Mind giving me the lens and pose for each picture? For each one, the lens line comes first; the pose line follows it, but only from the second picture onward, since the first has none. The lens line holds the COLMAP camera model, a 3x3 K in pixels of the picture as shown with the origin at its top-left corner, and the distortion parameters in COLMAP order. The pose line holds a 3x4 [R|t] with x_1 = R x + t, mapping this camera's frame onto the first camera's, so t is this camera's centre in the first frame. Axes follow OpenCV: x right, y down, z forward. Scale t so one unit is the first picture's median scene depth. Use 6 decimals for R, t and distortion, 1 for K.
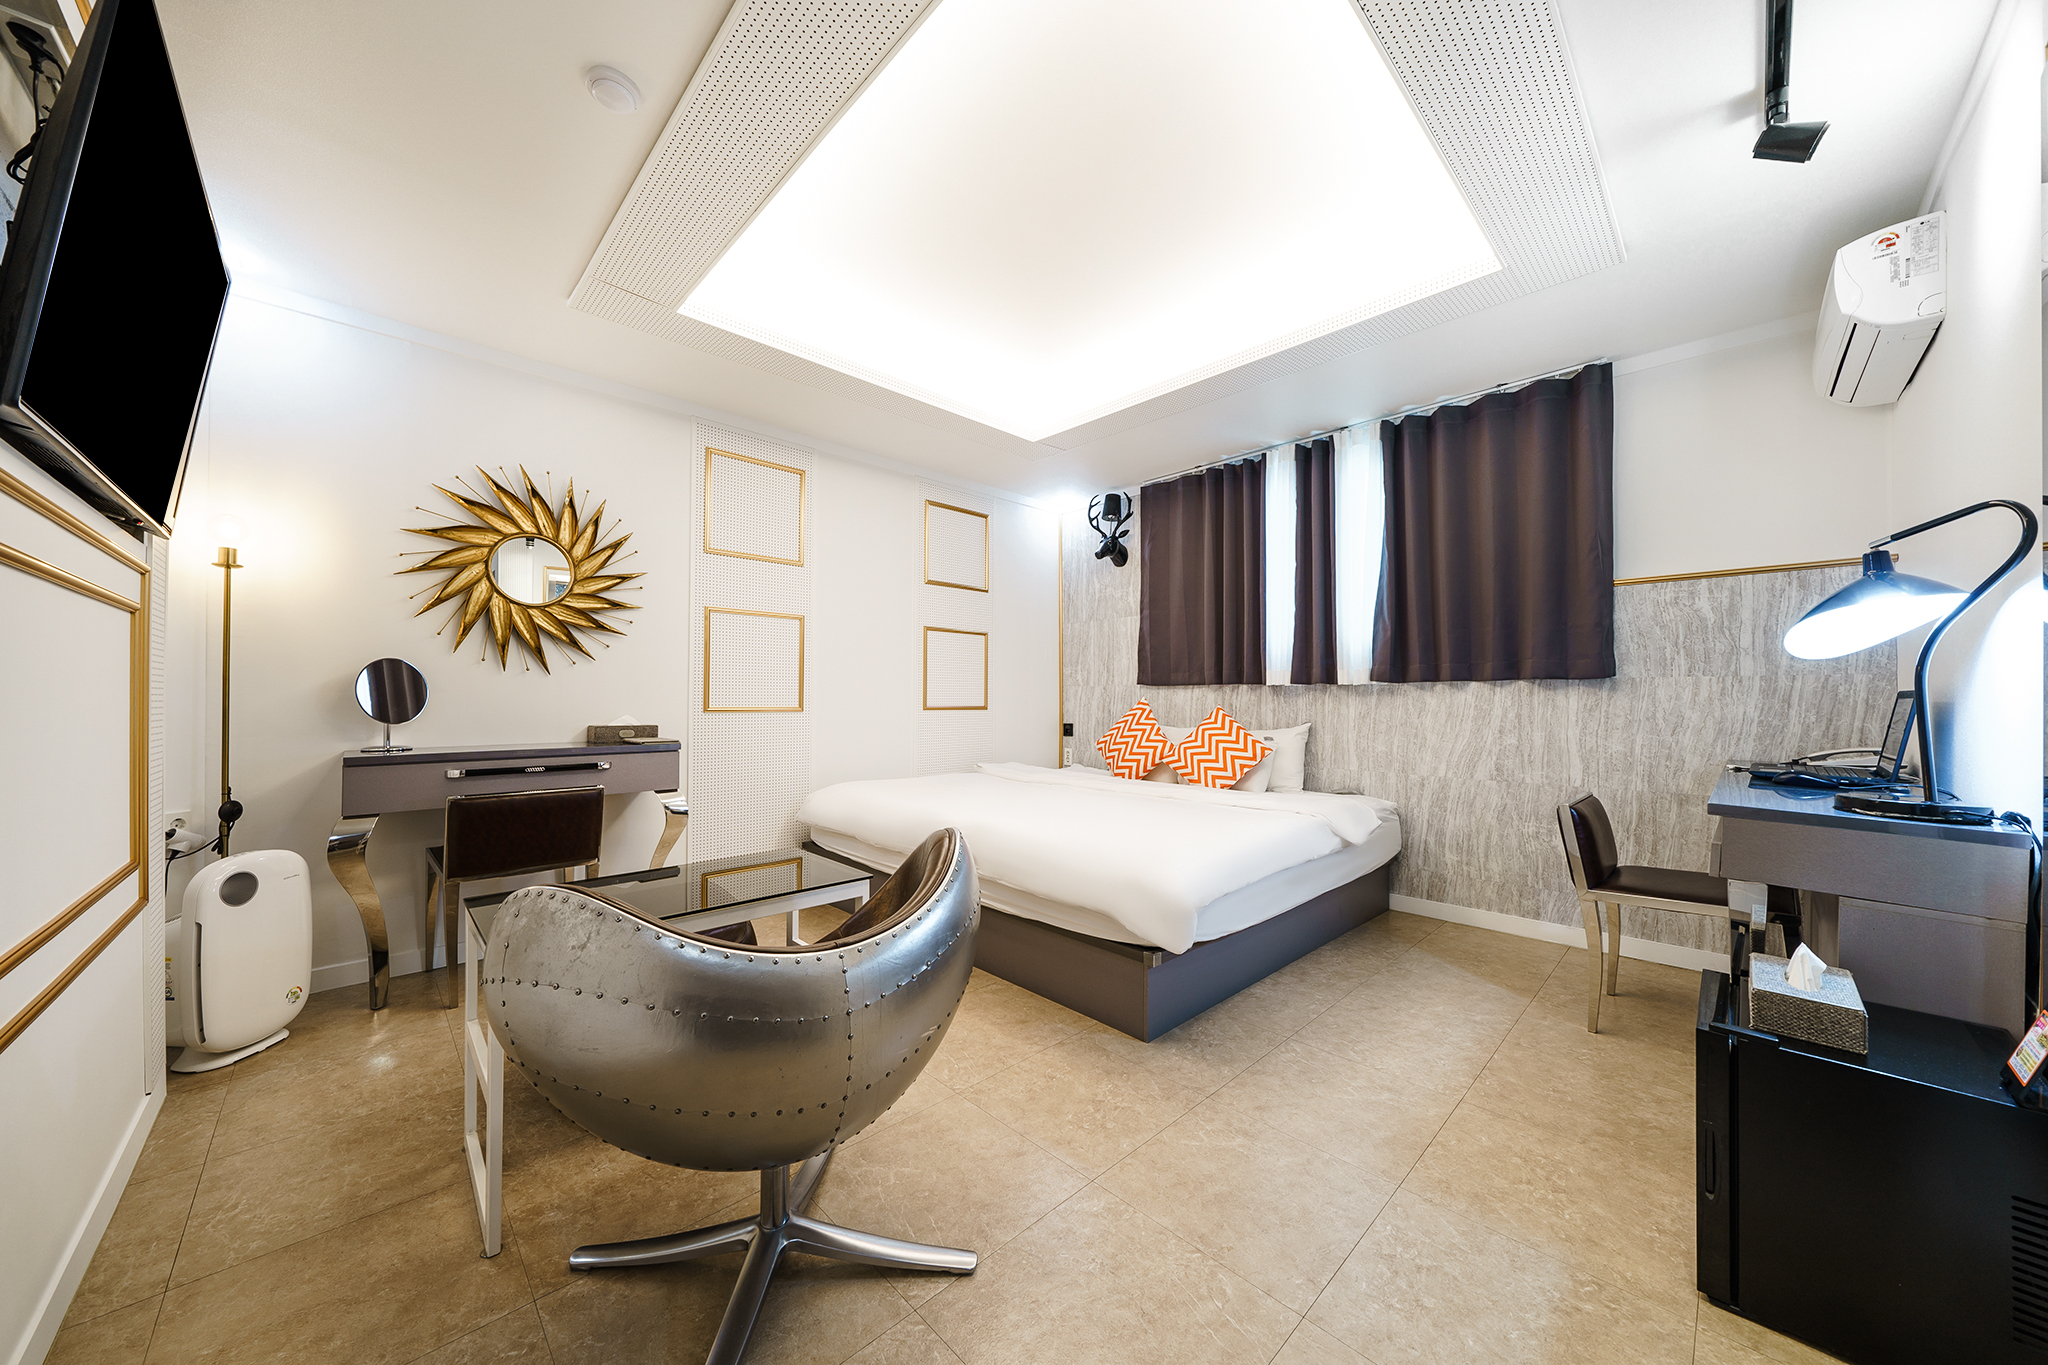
lens RADIAL K [[704.5, 0, 1024.0], [0, 704.5, 682.5], [0, 0, 1]] dist [-0.000035, 0.000027]
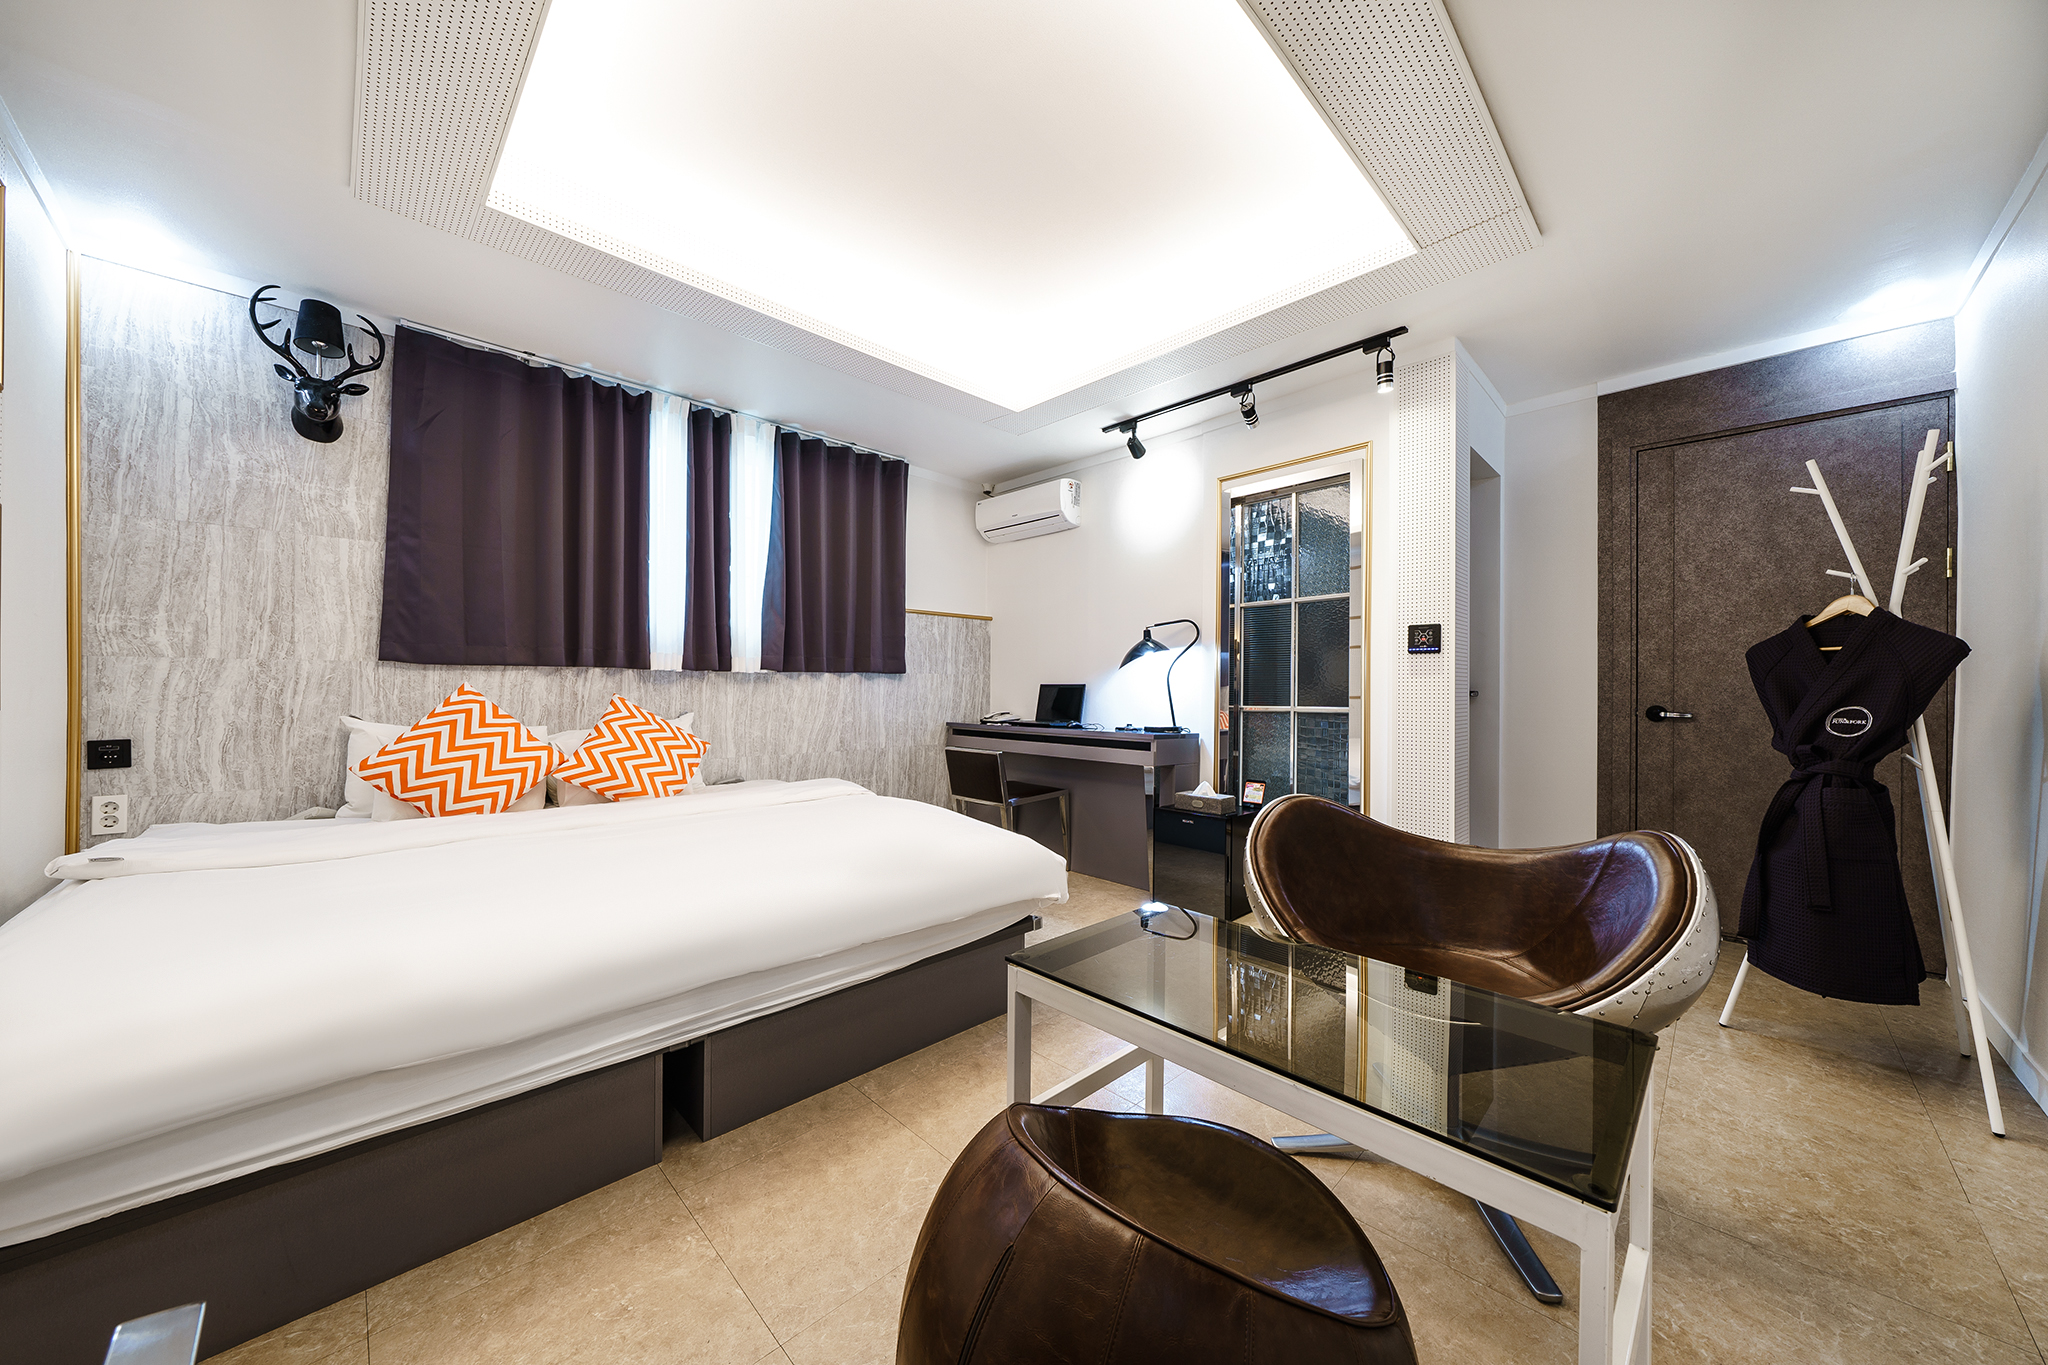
lens RADIAL K [[704.5, 0, 1024.0], [0, 704.5, 682.5], [0, 0, 1]] dist [-0.000035, 0.000027]
pose [[-0.006676, 0.005336, 0.999963, -0.628415], [-0.028271, 0.999585, -0.005522, 0.013570], [-0.999578, -0.028307, -0.006523, 0.700476]]
